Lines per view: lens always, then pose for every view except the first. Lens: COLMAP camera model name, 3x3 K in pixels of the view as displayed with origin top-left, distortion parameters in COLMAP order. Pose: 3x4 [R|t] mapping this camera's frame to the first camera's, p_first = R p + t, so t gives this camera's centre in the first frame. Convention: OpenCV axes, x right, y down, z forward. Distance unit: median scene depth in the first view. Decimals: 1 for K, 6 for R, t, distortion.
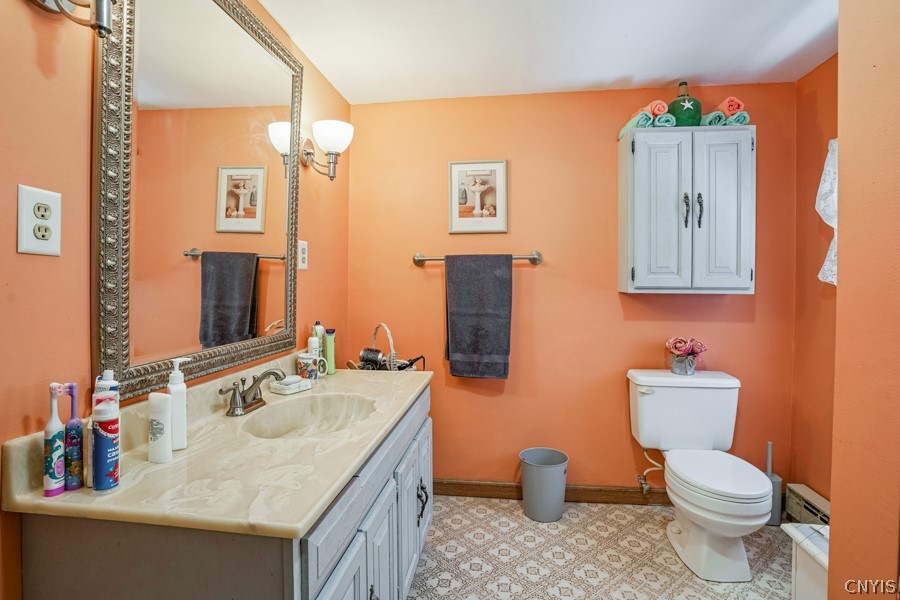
lens RADIAL K [[449.7, 0, 448.7], [0, 449.7, 287.1], [0, 0, 1]] dist [-0.080817, 0.038327]
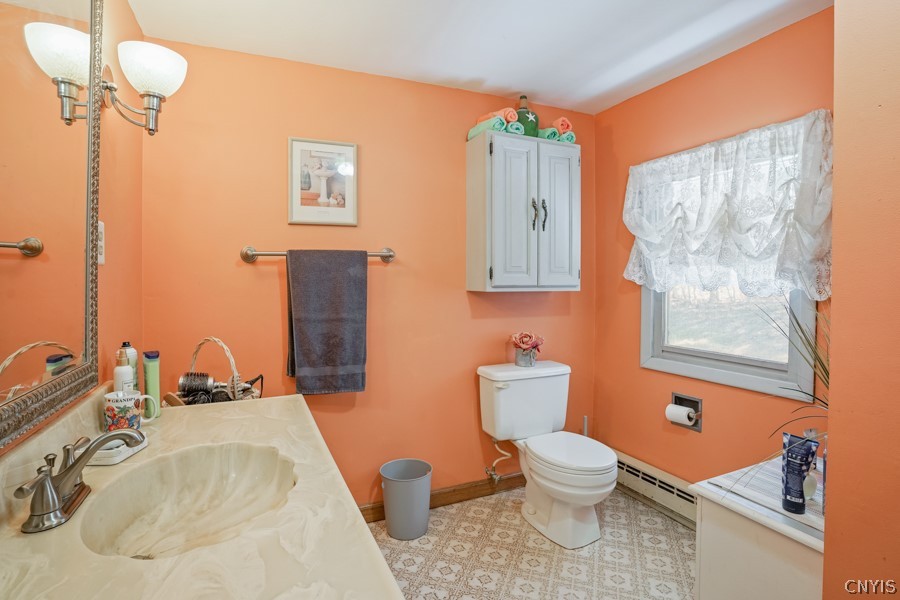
lens RADIAL K [[449.7, 0, 448.7], [0, 449.7, 287.1], [0, 0, 1]] dist [-0.080817, 0.038327]
pose [[0.847266, -0.012062, 0.531032, -0.218576], [0.011407, 0.999925, 0.004512, -0.003094], [-0.531047, 0.002234, 0.847340, 0.178193]]
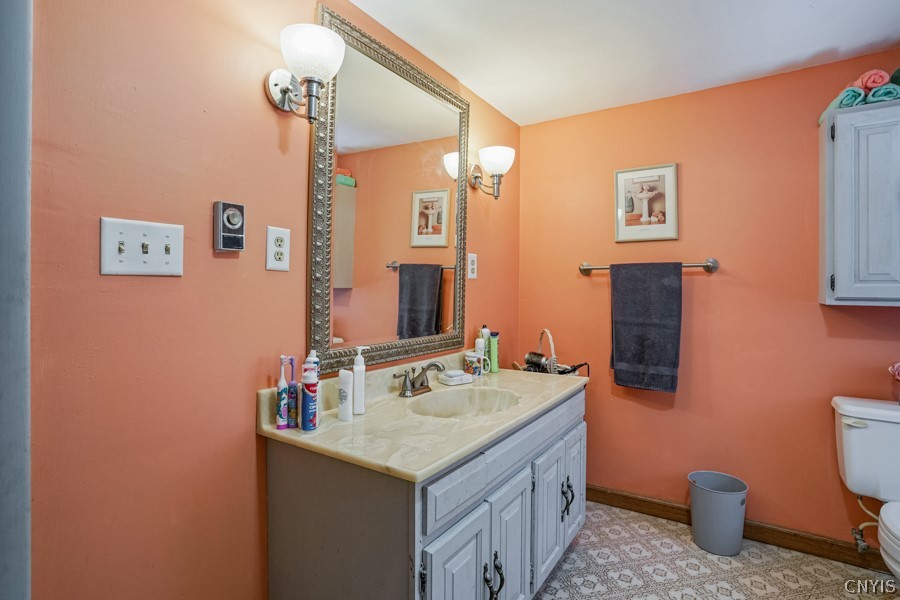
lens RADIAL K [[449.7, 0, 448.7], [0, 449.7, 287.1], [0, 0, 1]] dist [-0.080817, 0.038327]
pose [[0.904294, 0.003148, -0.426899, 0.104072], [-0.010800, 0.999821, -0.015503, 0.000096], [0.426774, 0.018630, 0.904166, -0.062303]]
